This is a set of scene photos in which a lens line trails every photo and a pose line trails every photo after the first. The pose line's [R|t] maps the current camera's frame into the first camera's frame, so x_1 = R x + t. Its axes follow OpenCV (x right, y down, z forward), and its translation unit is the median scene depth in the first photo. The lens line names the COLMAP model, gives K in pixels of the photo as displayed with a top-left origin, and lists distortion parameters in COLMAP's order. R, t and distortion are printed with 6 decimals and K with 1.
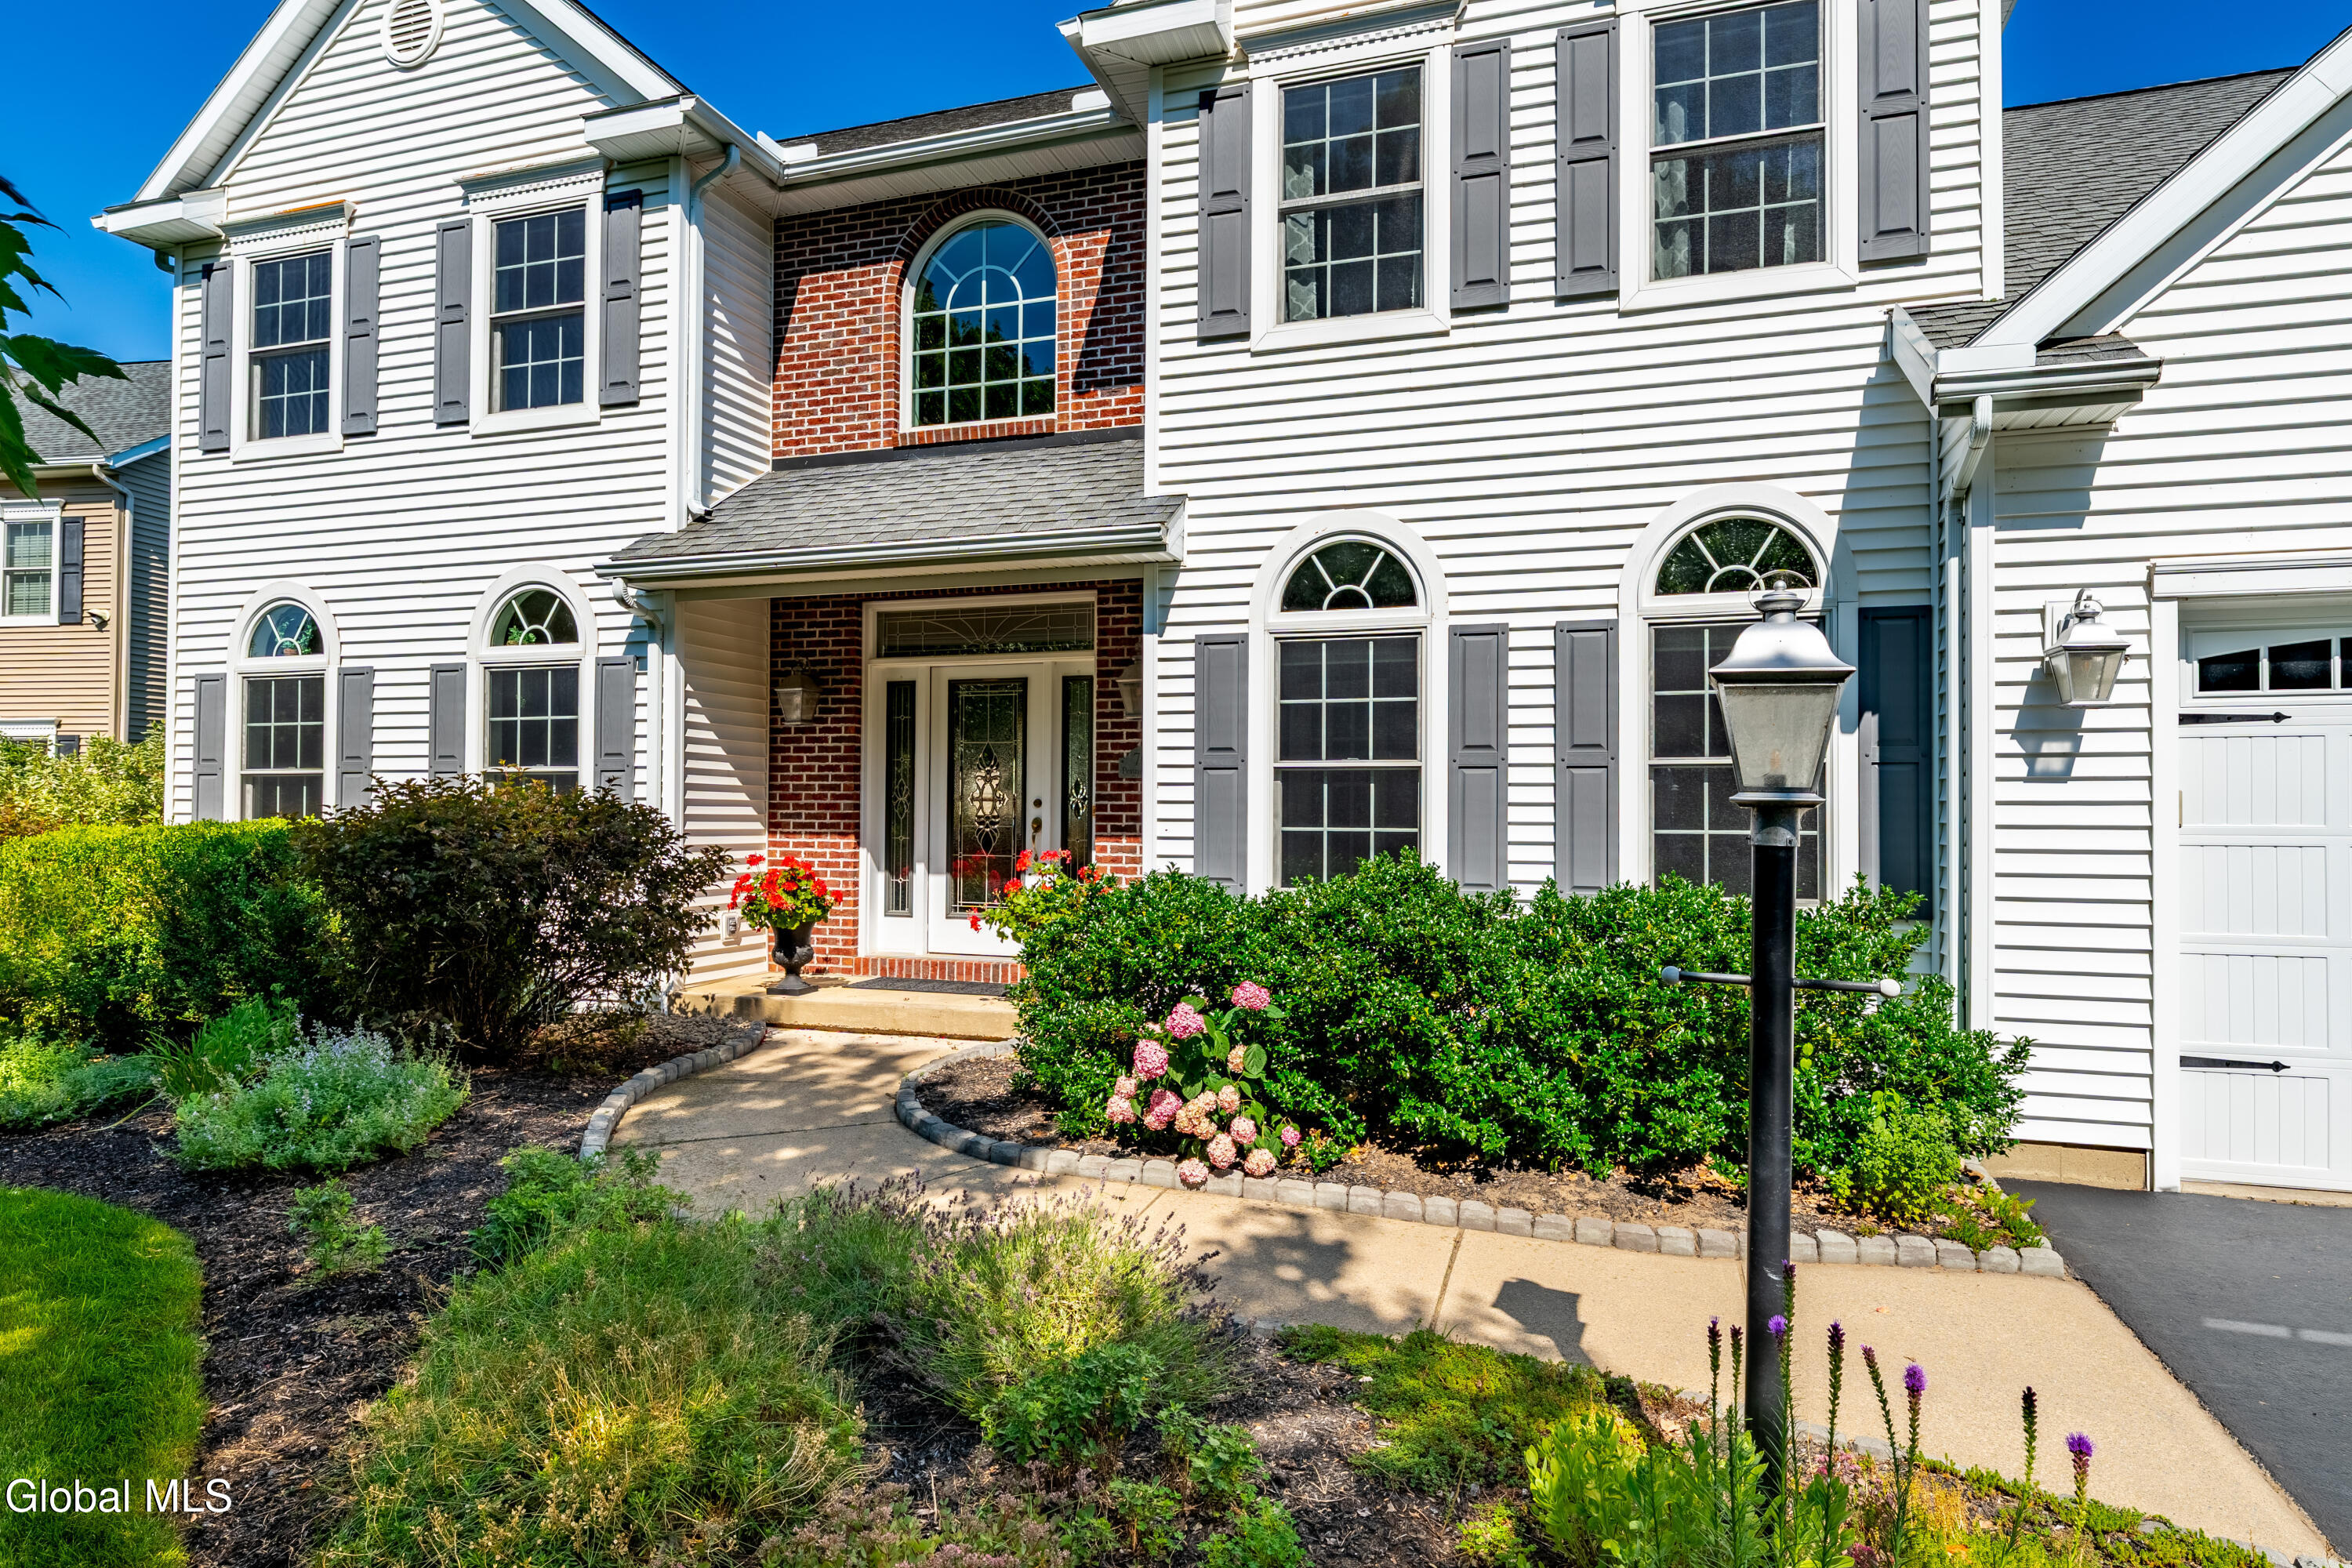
lens RADIAL K [[1278.9, 0, 1181.1], [0, 1278.9, 832.1], [0, 0, 1]] dist [-0.000800, 0.000642]
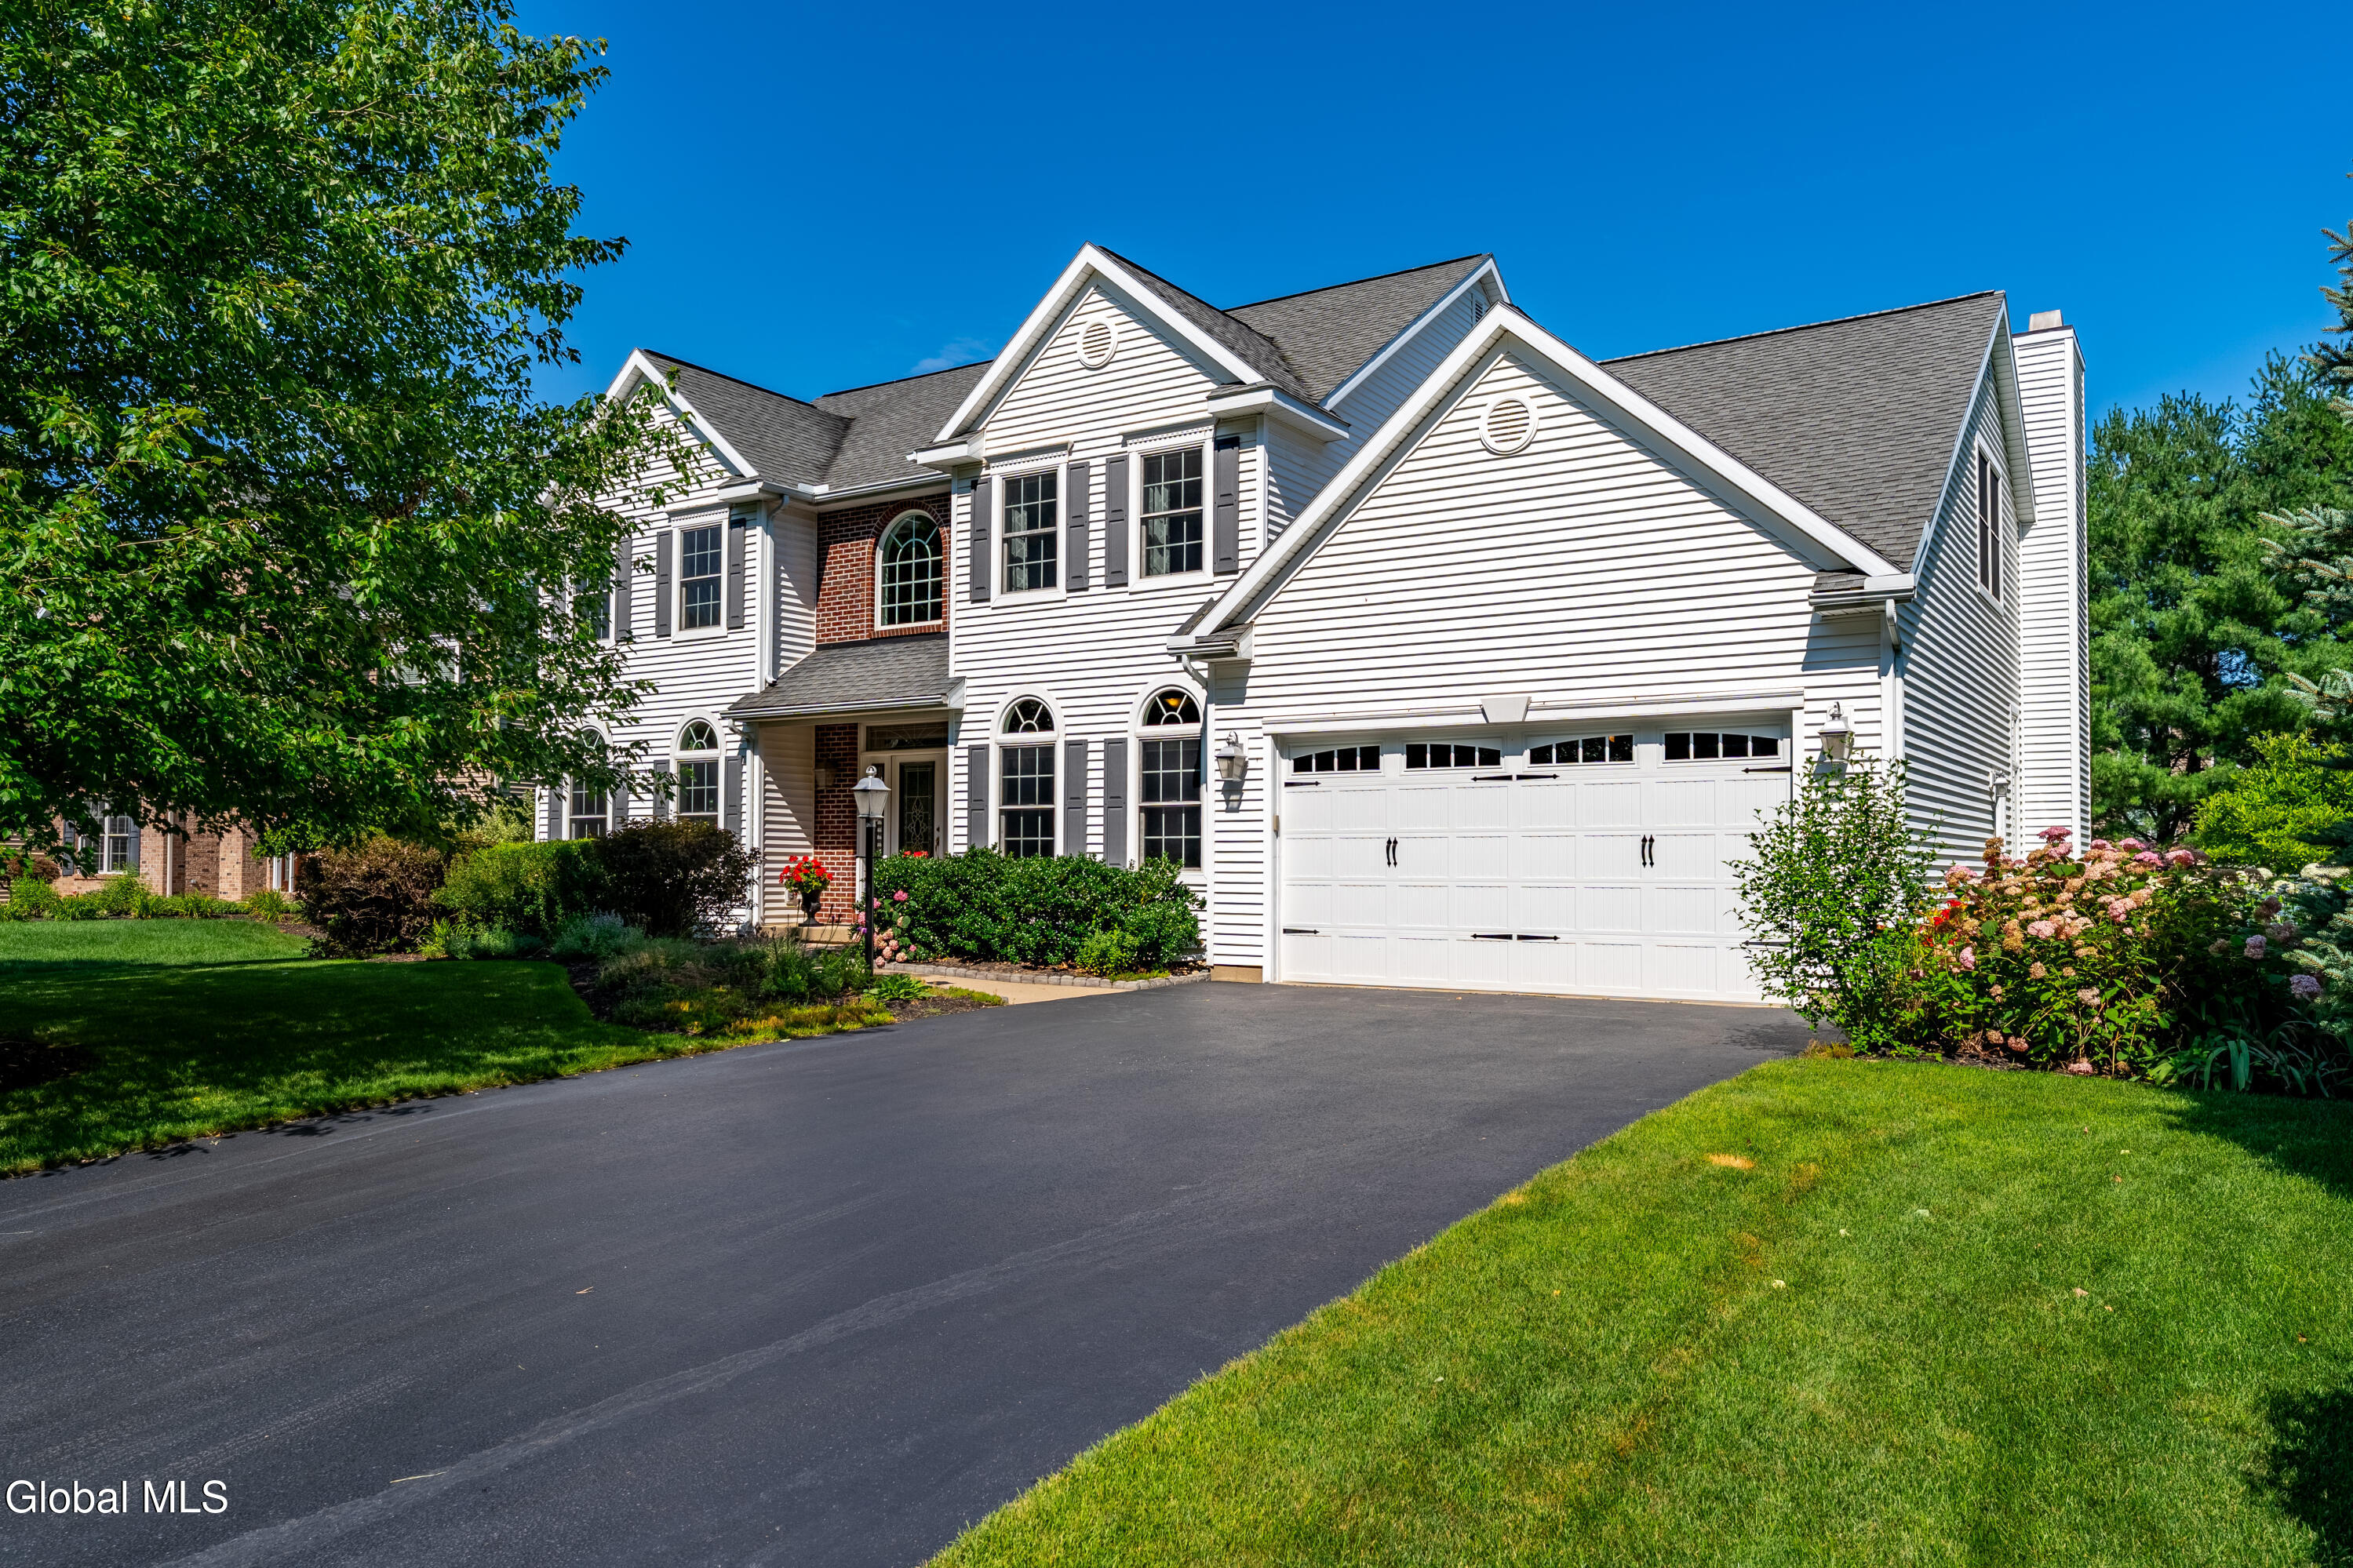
lens RADIAL K [[1610.2, 0, 1177.3], [0, 1610.2, 830.6], [0, 0, 1]] dist [0.000896, 0.000894]
pose [[0.963062, -0.013357, -0.268948, 0.873842], [0.006913, 0.999666, -0.024892, 0.042627], [0.269191, 0.022113, 0.962833, -1.188708]]
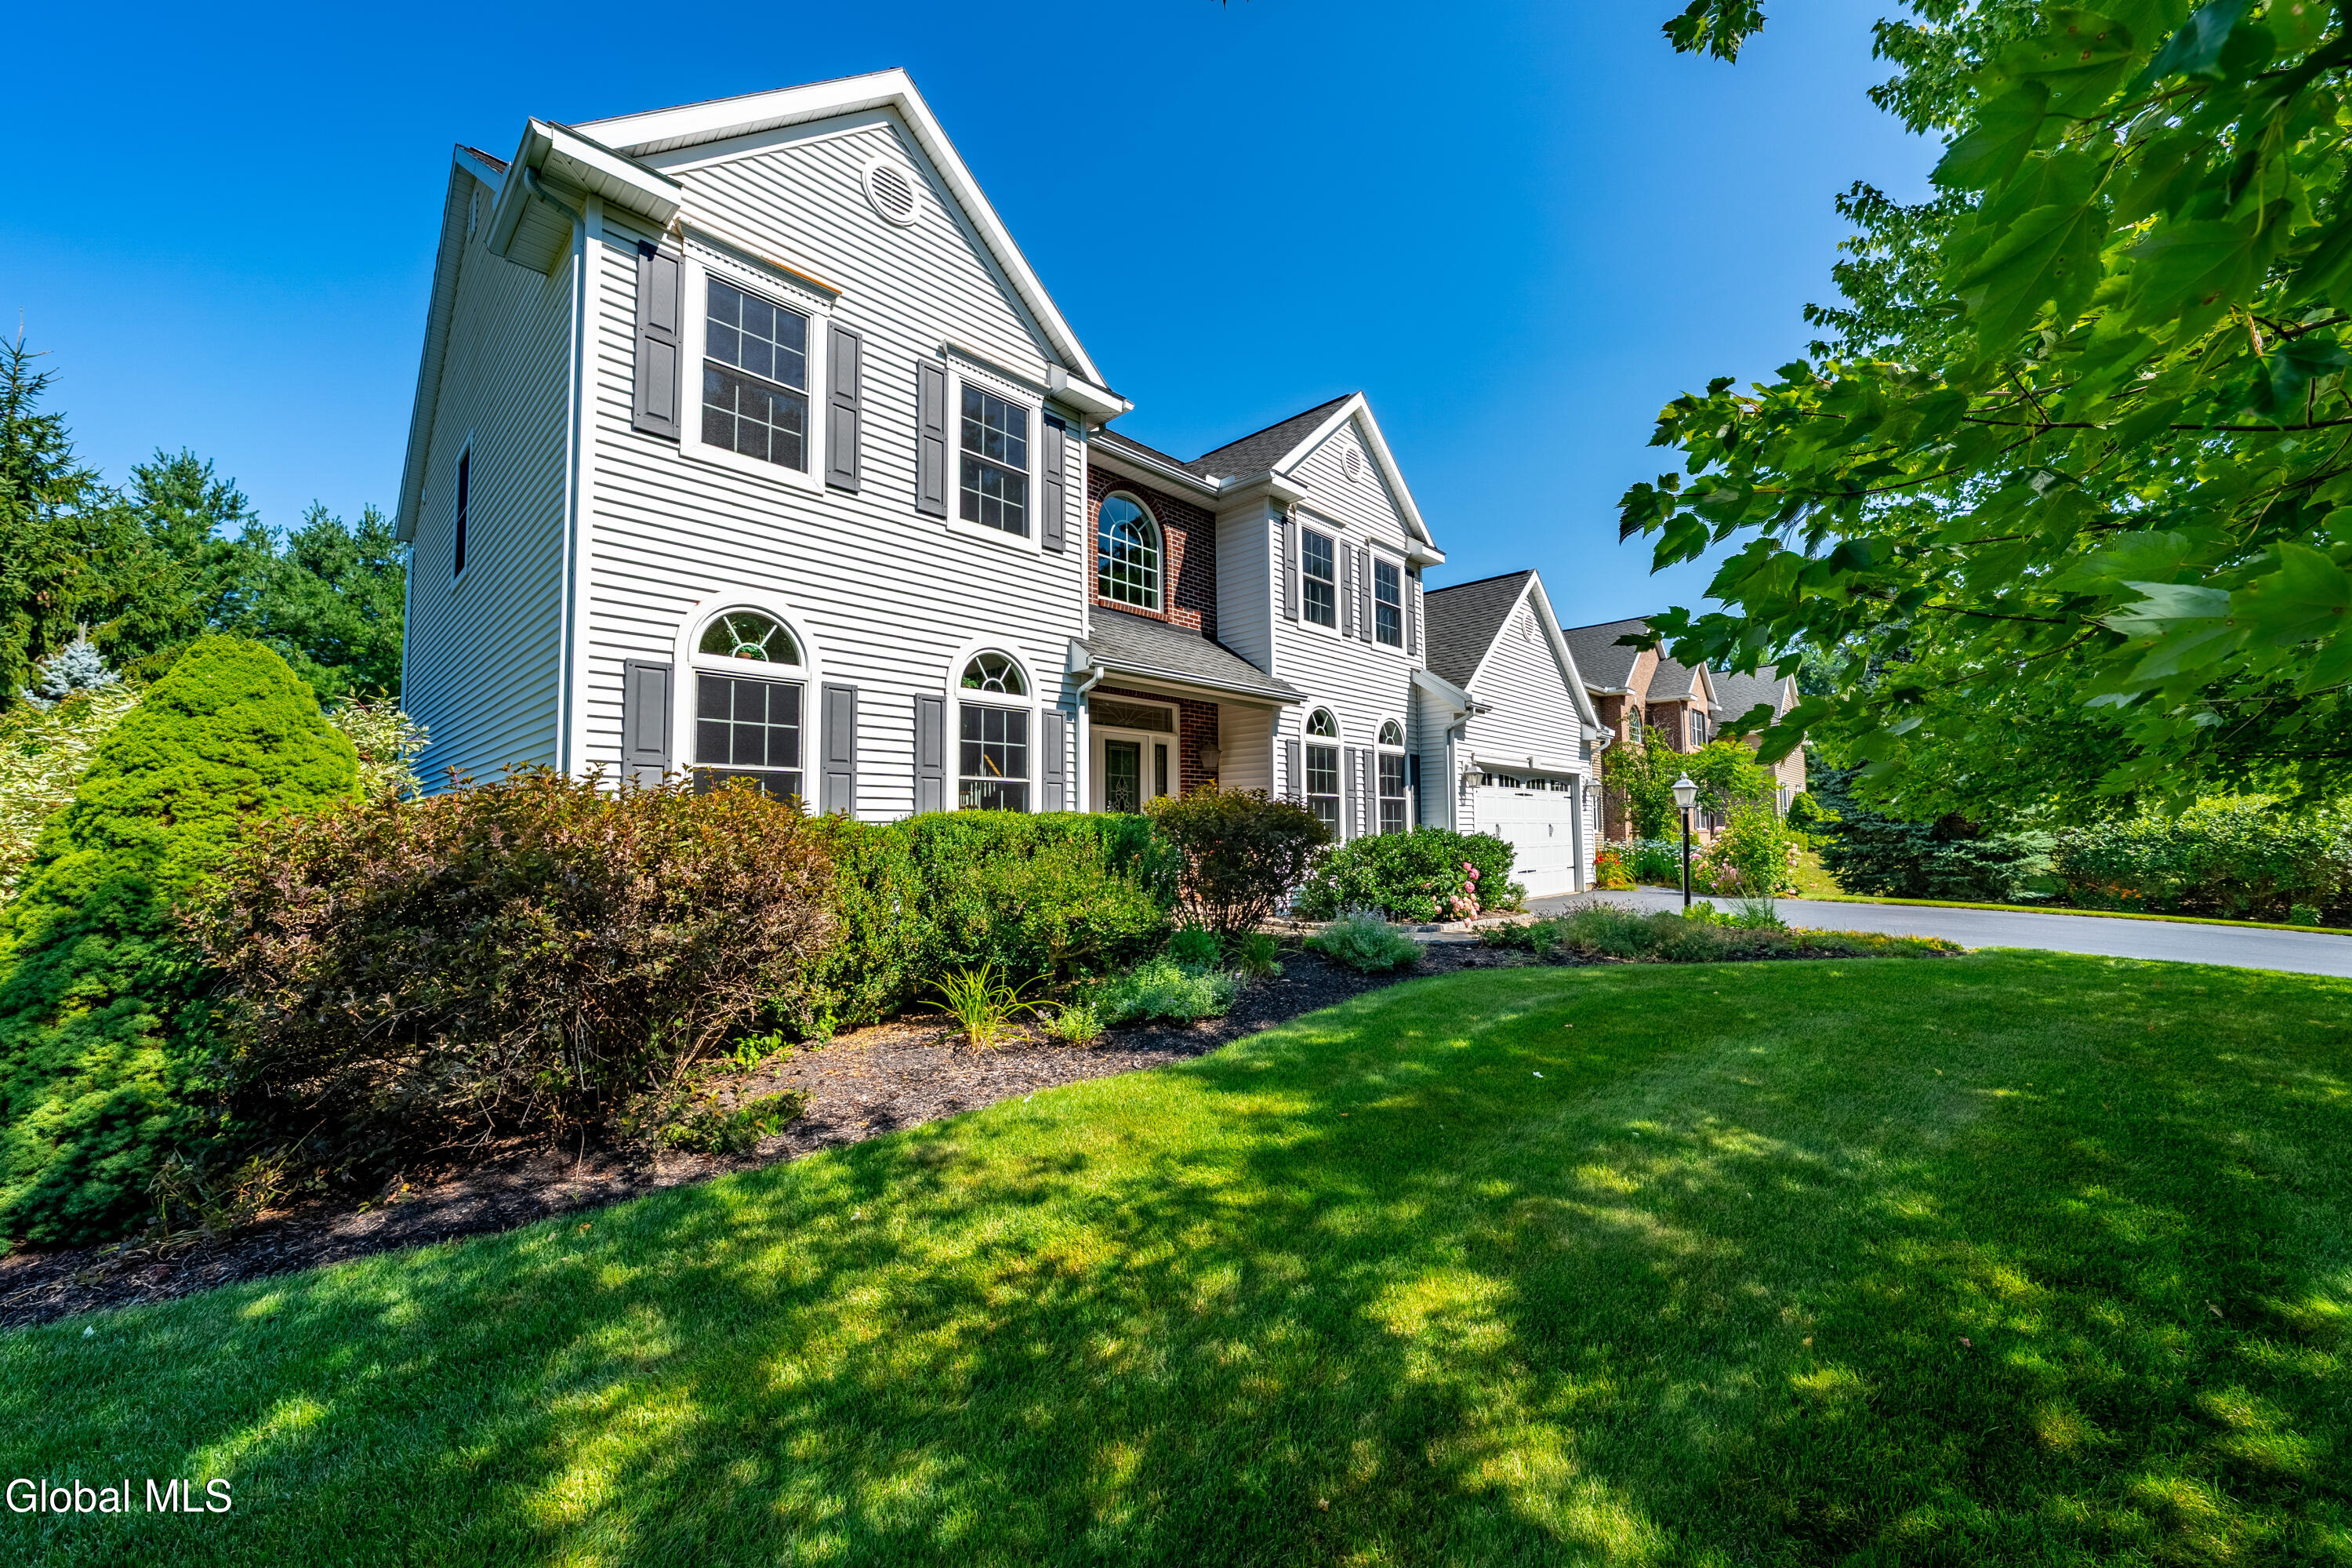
lens RADIAL K [[815.2, 0, 1185.5], [0, 815.2, 786.9], [0, 0, 1]] dist [-0.004503, -0.000287]
pose [[0.459363, 0.028427, 0.887794, -1.249955], [-0.003725, 0.999541, -0.030078, -0.013387], [-0.888241, 0.010509, 0.459258, 0.400443]]
